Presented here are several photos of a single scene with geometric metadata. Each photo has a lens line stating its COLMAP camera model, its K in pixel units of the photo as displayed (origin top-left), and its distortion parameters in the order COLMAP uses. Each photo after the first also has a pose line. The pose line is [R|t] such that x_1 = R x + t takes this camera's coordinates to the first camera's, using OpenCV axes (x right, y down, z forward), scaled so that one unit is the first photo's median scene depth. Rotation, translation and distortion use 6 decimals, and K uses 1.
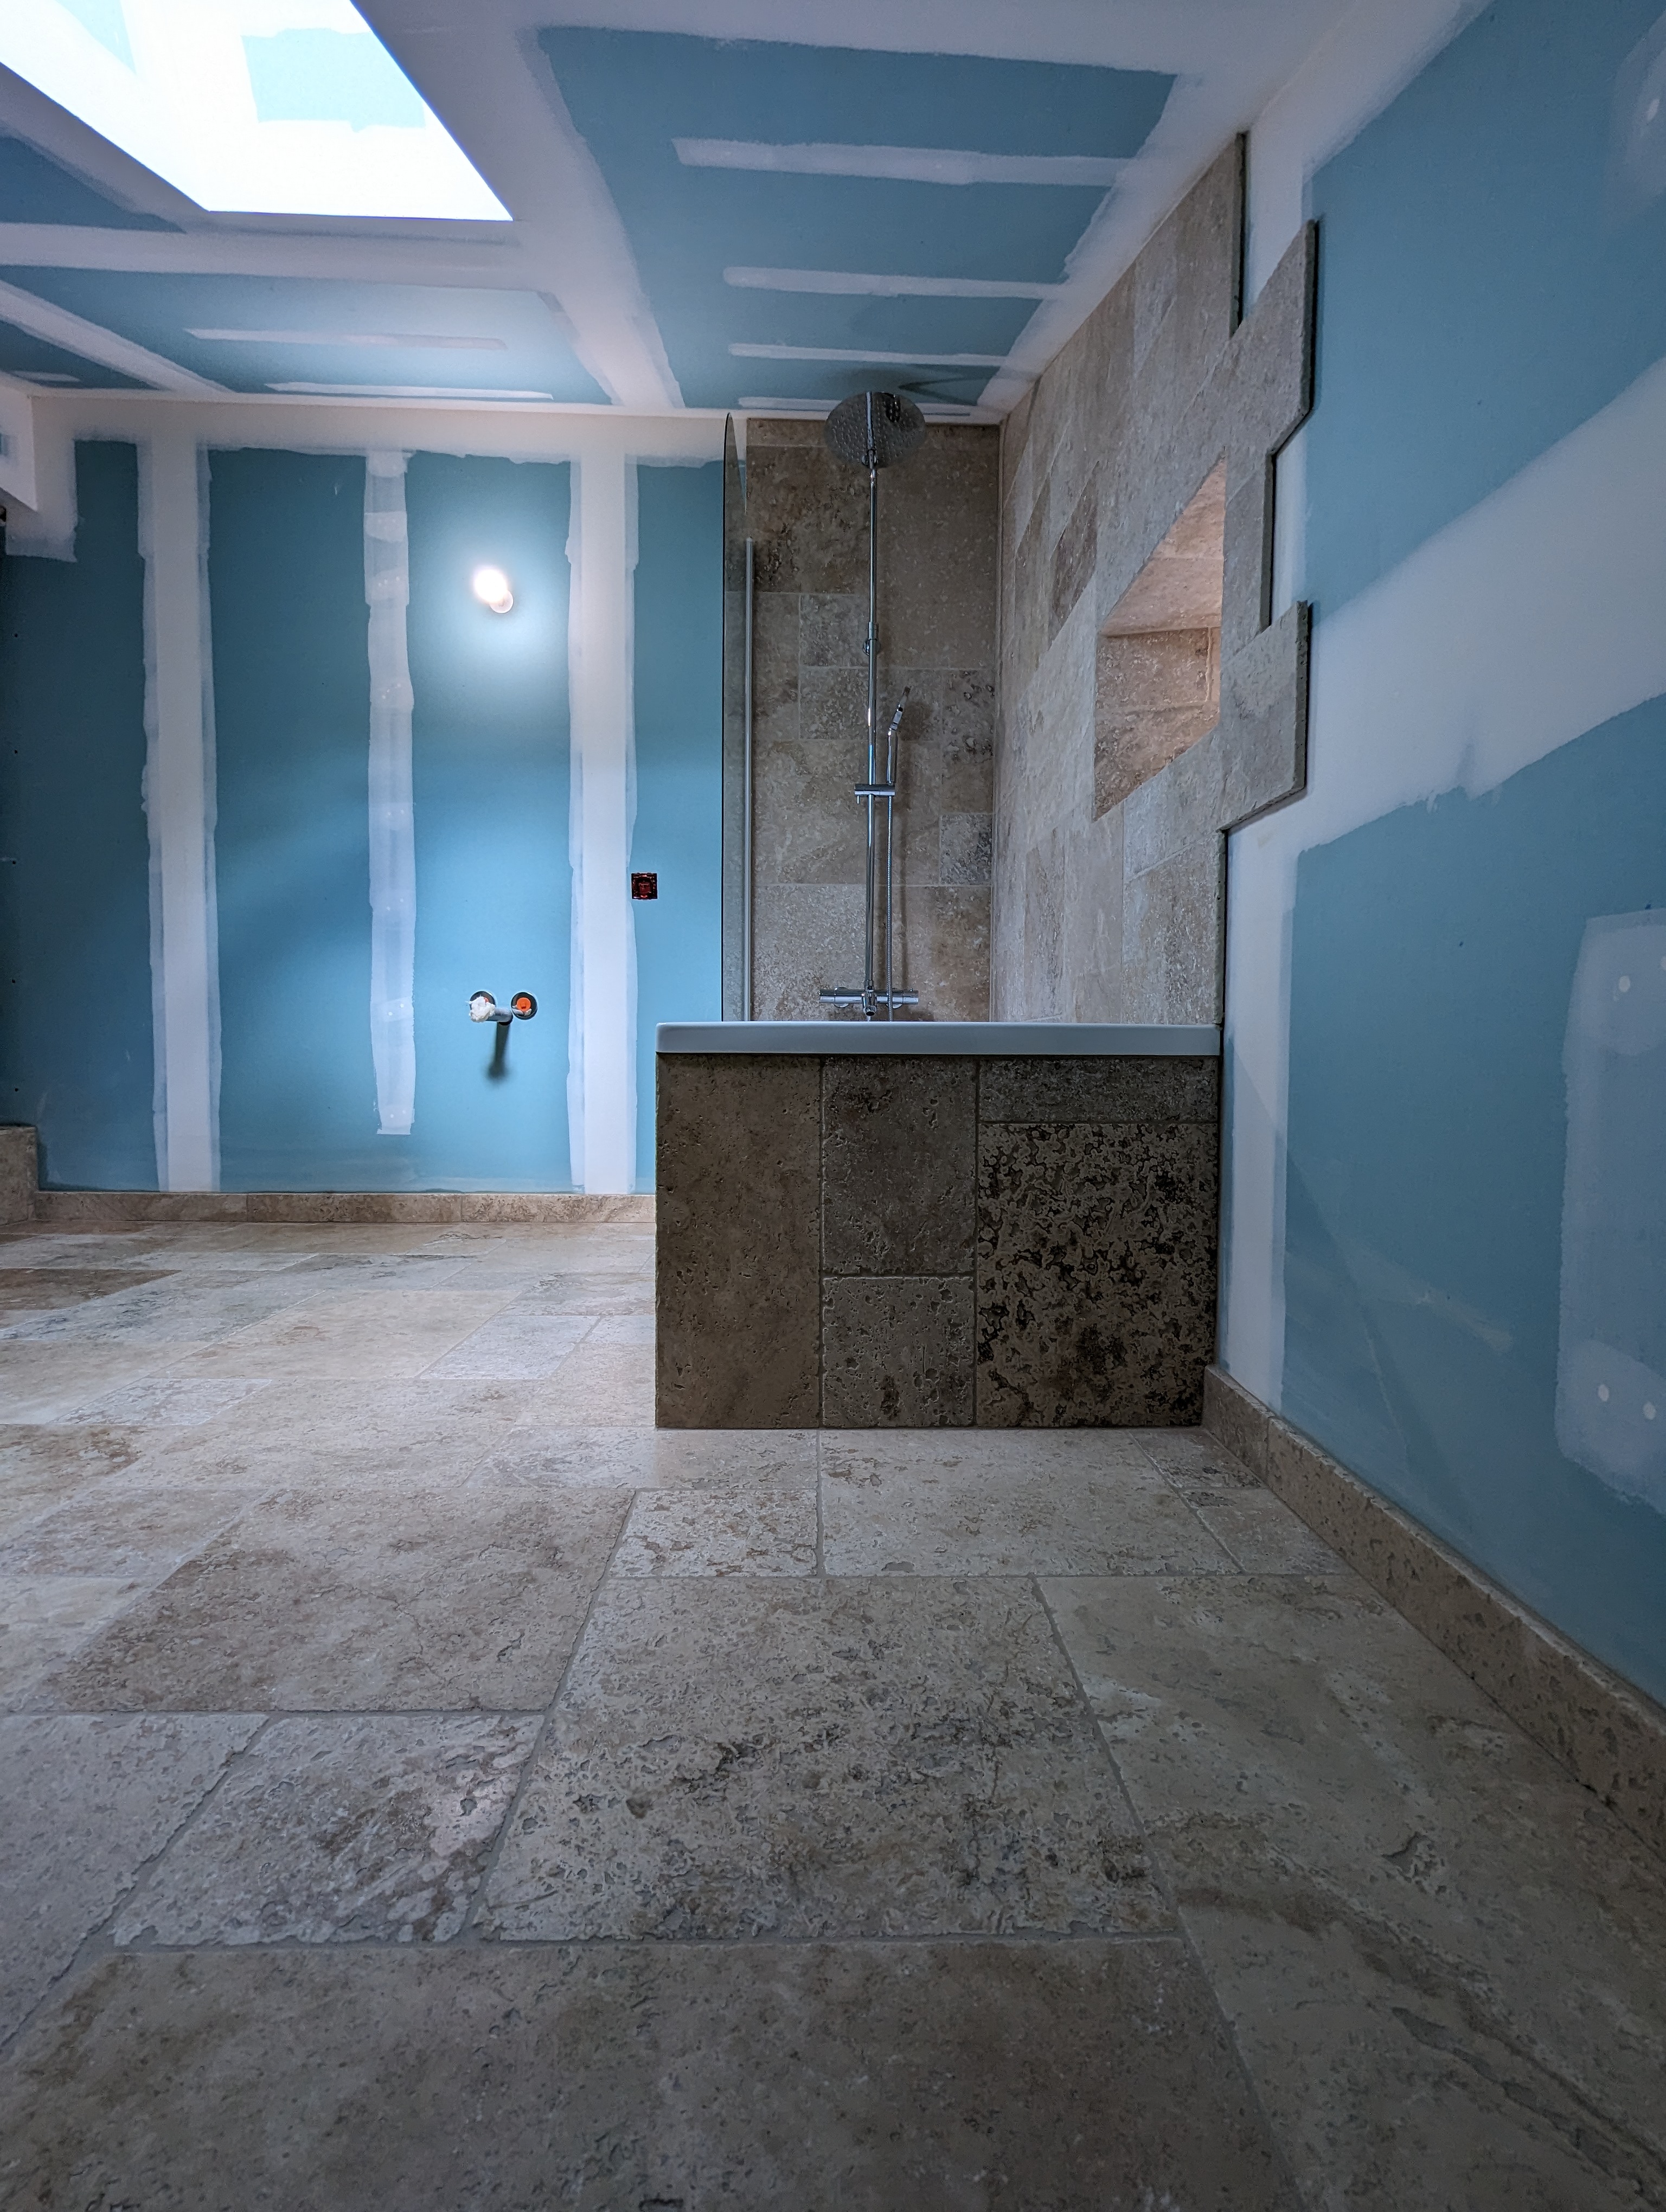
lens RADIAL K [[1041.6, 0, 833.0], [0, 1041.6, 1106.0], [0, 0, 1]] dist [-0.001705, 0.000168]
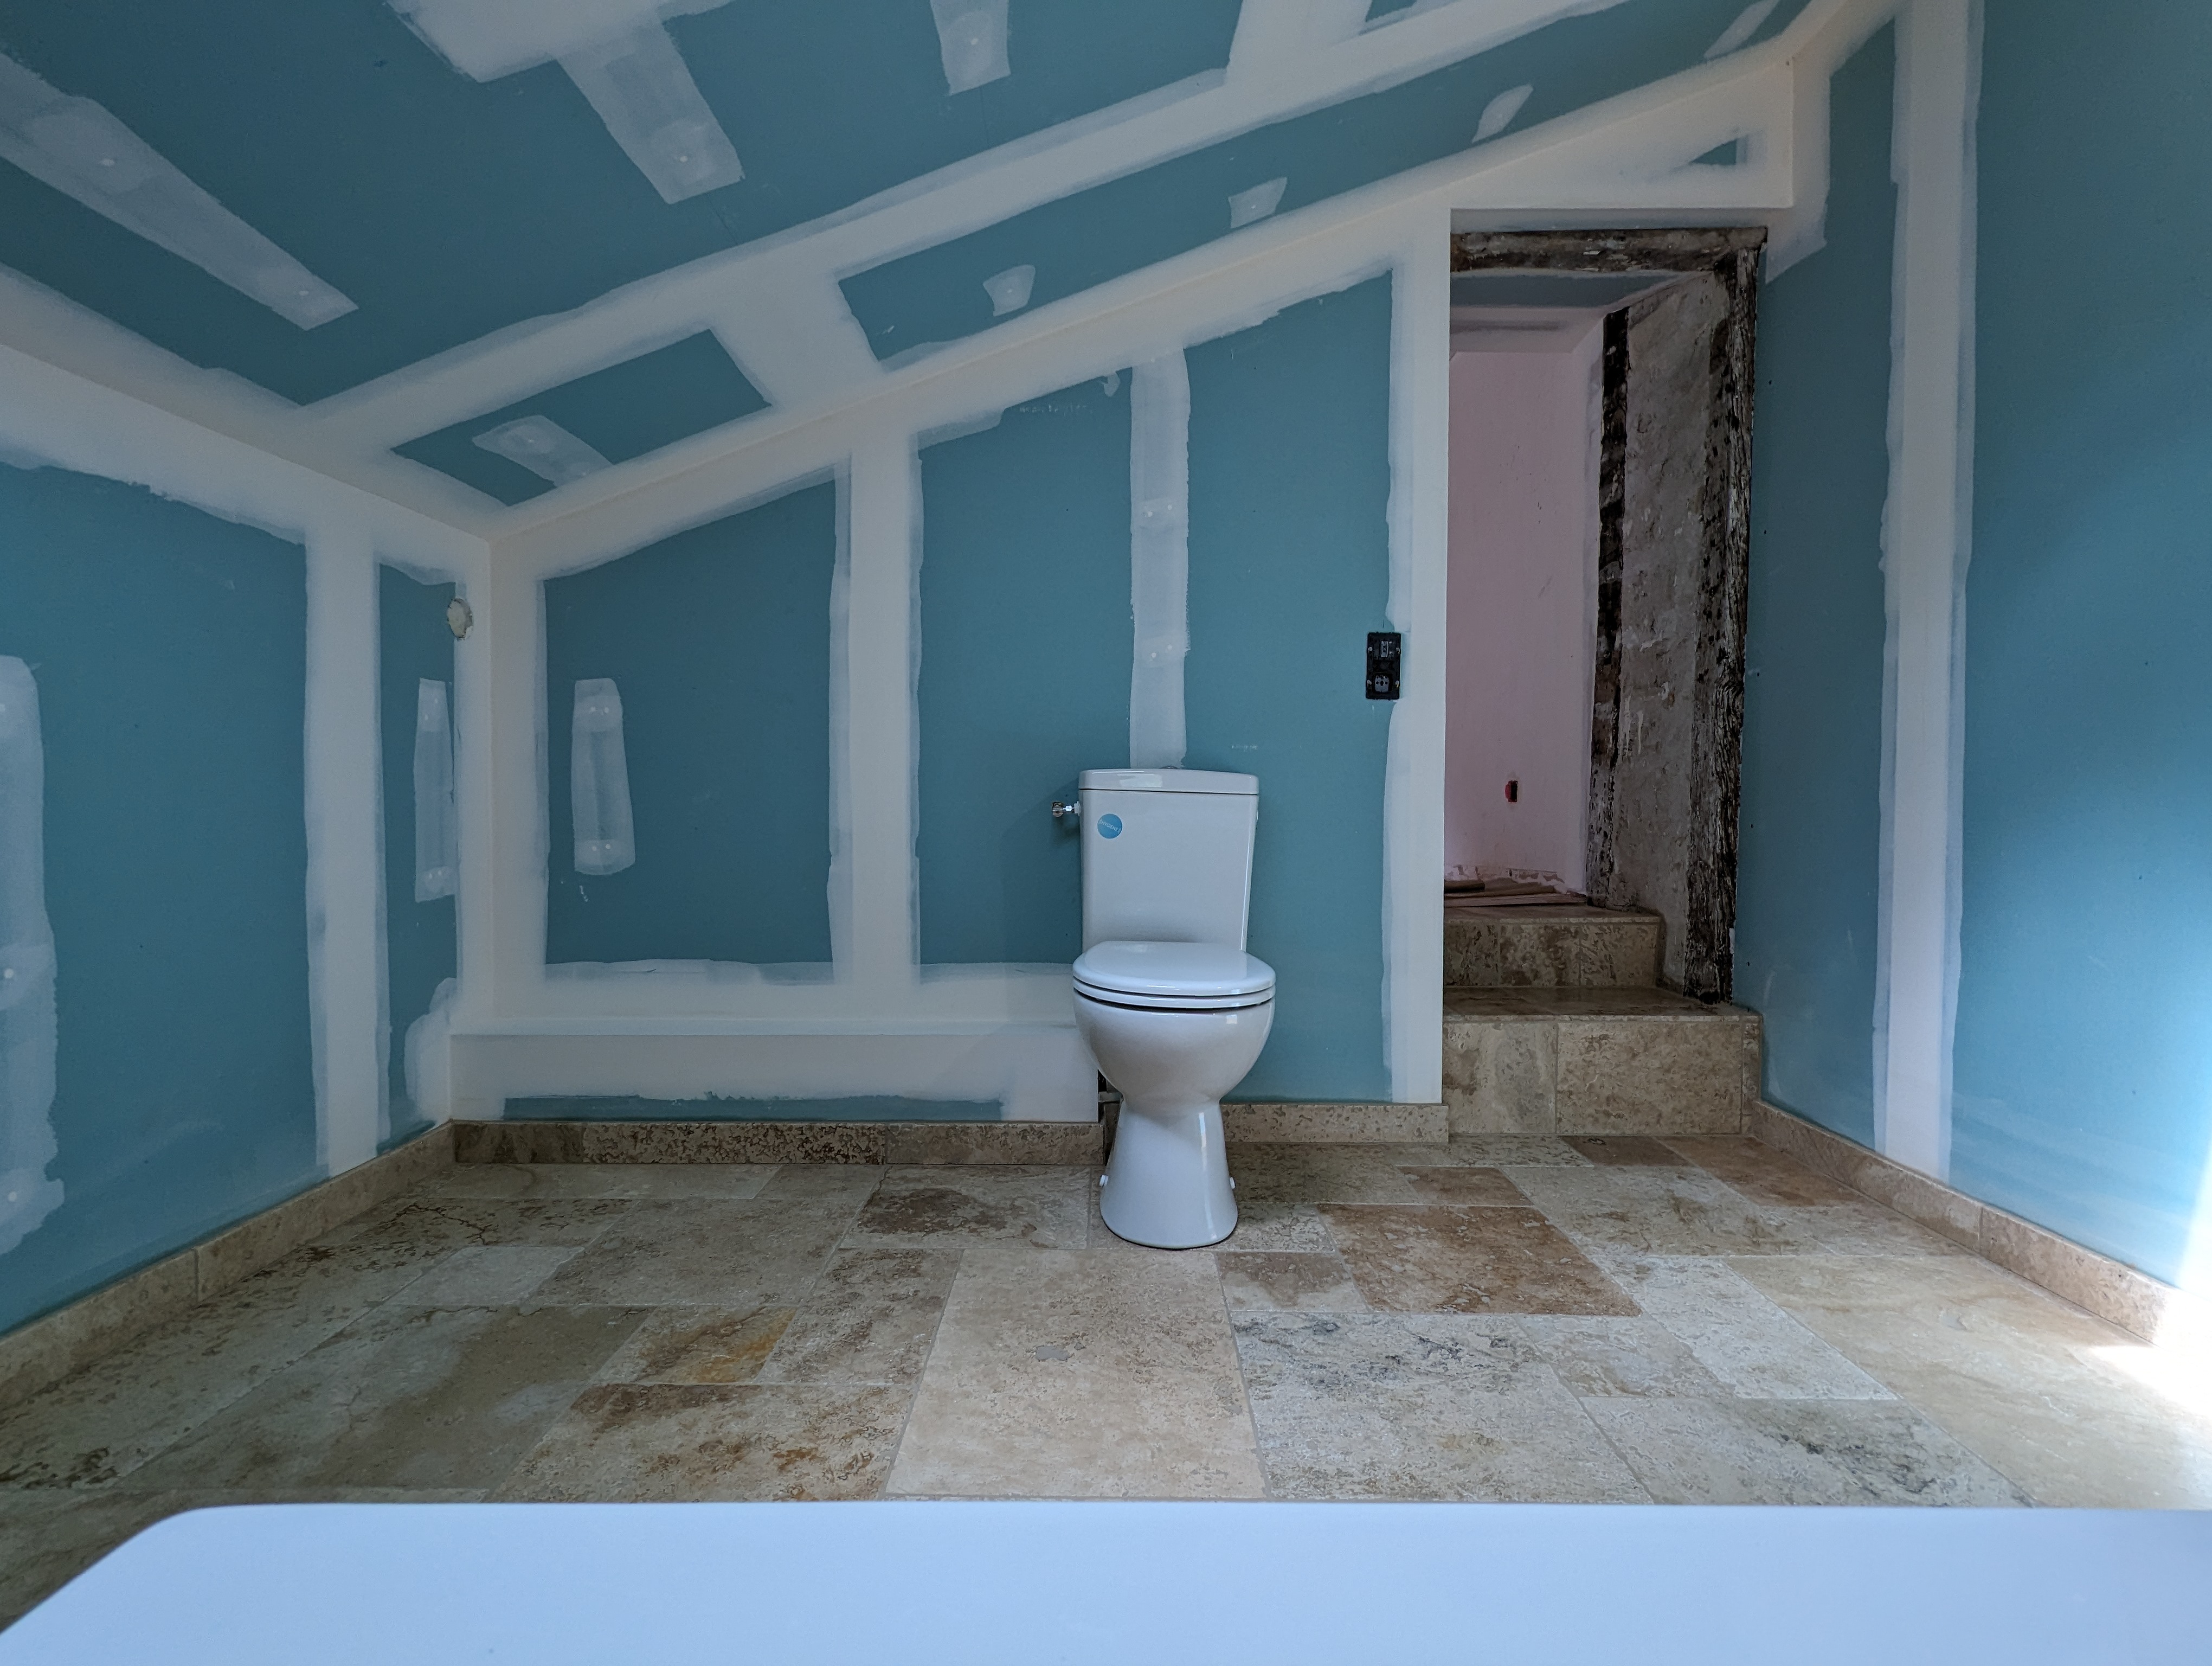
lens RADIAL K [[1041.6, 0, 1106.0], [0, 1041.6, 833.0], [0, 0, 1]] dist [-0.001705, 0.000168]
pose [[-0.031609, 0.015945, -0.999373, 0.026236], [-0.055334, 0.998311, 0.017678, -0.225488], [0.997967, 0.055858, -0.030674, 1.192441]]
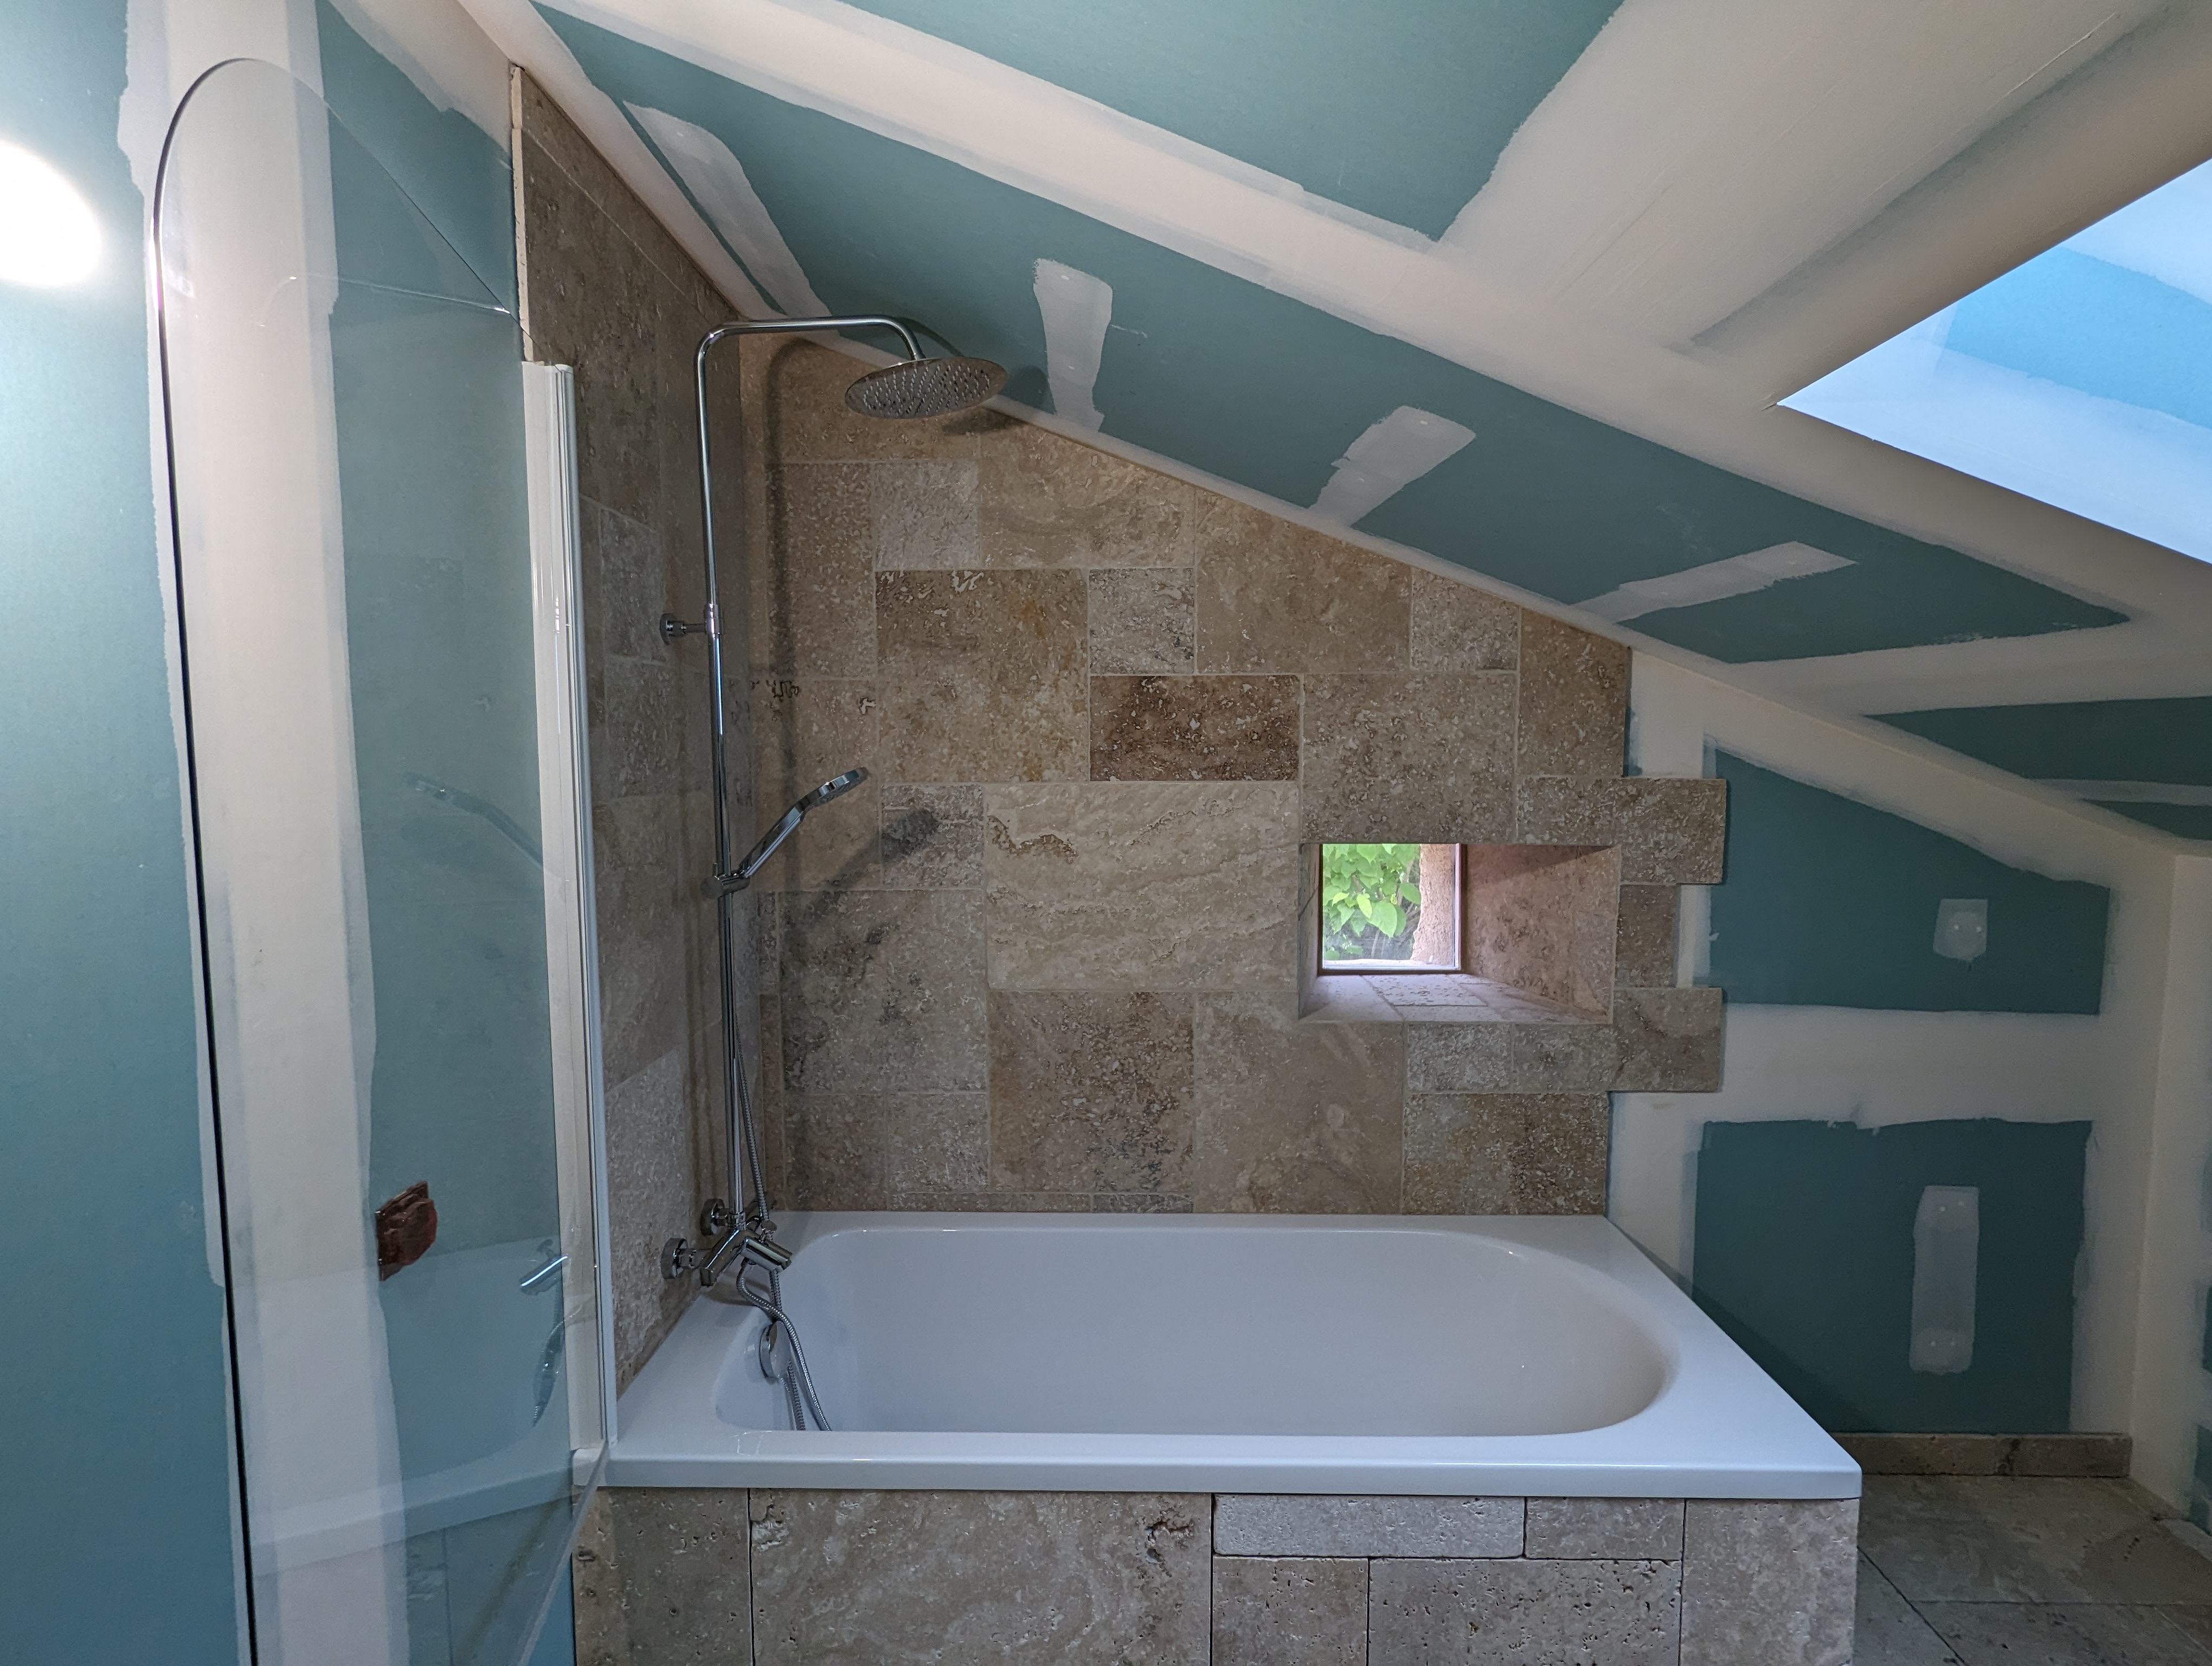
lens RADIAL K [[1039.6, 0, 1104.0], [0, 1039.6, 836.5], [0, 0, 1]] dist [0.000176, -0.001952]
pose [[0.047781, -0.084614, 0.995268, -1.152129], [0.055341, 0.995099, 0.081943, -0.807112], [-0.997324, 0.051164, 0.052229, 1.652027]]
